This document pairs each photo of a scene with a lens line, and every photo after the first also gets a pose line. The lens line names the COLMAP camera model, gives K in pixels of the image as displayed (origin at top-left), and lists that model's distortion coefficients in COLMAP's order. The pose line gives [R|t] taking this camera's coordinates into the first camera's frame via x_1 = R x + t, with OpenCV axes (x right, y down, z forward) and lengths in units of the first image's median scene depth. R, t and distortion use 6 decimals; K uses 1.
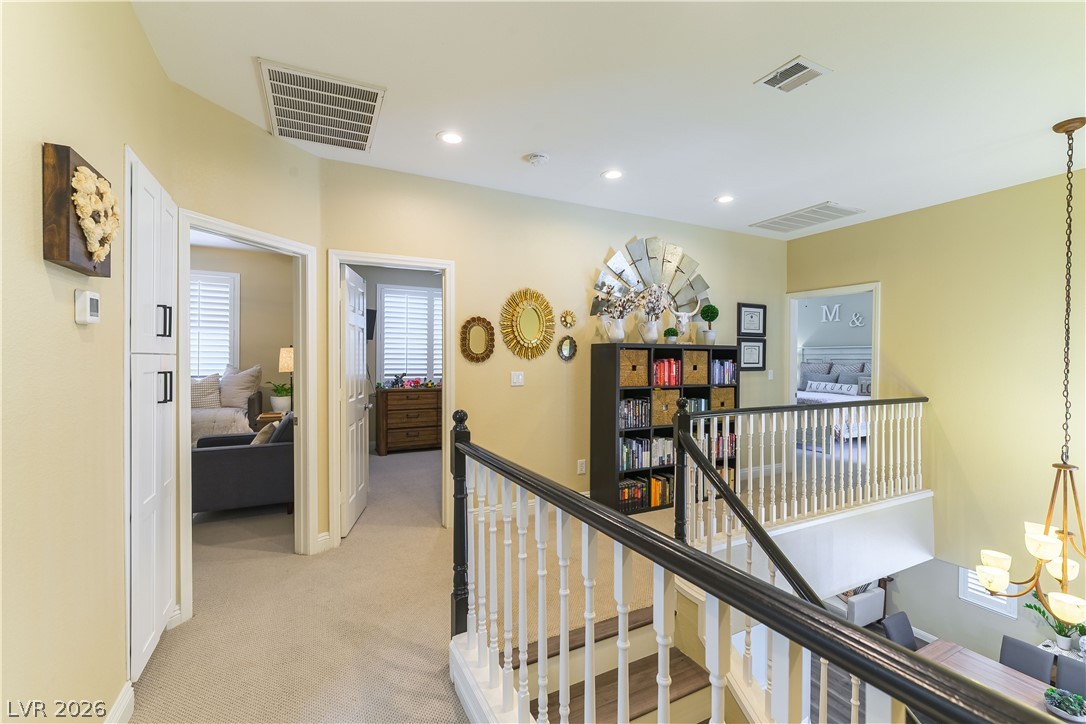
lens RADIAL K [[470.9, 0, 549.9], [0, 470.9, 364.7], [0, 0, 1]] dist [0.003057, -0.000688]
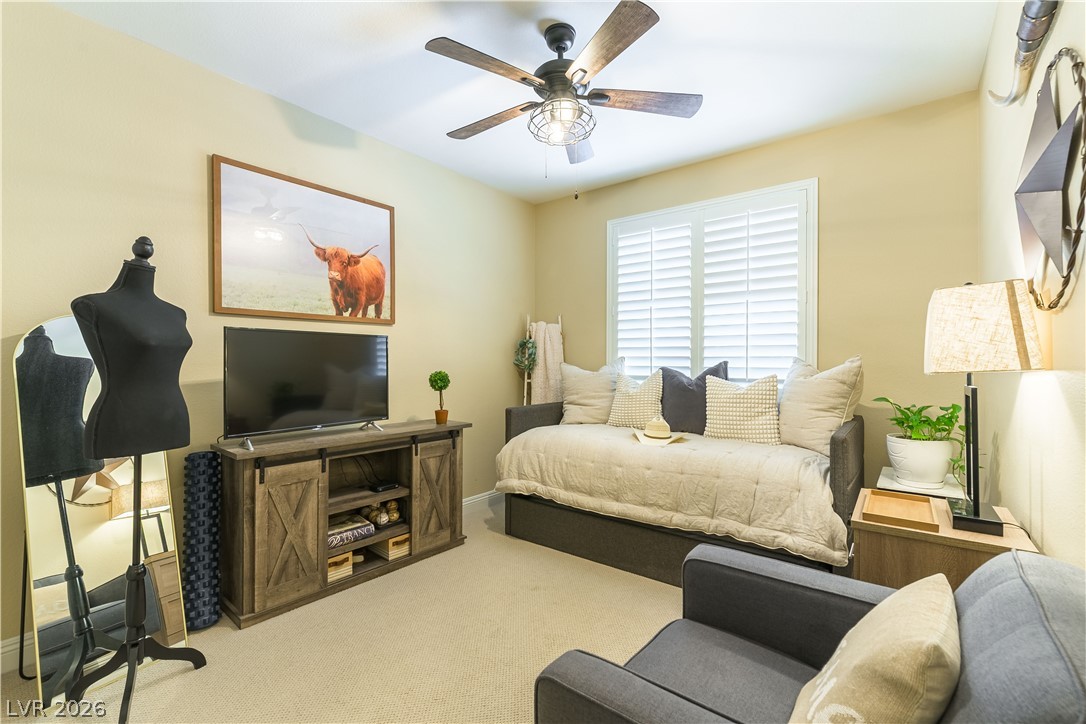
lens RADIAL K [[470.9, 0, 546.4], [0, 470.9, 362.5], [0, 0, 1]] dist [0.003057, -0.000688]
pose [[0.423839, -0.007917, -0.905703, -0.345355], [-0.002167, 0.999950, -0.009755, 0.010179], [0.905735, 0.006097, 0.423801, 0.557026]]
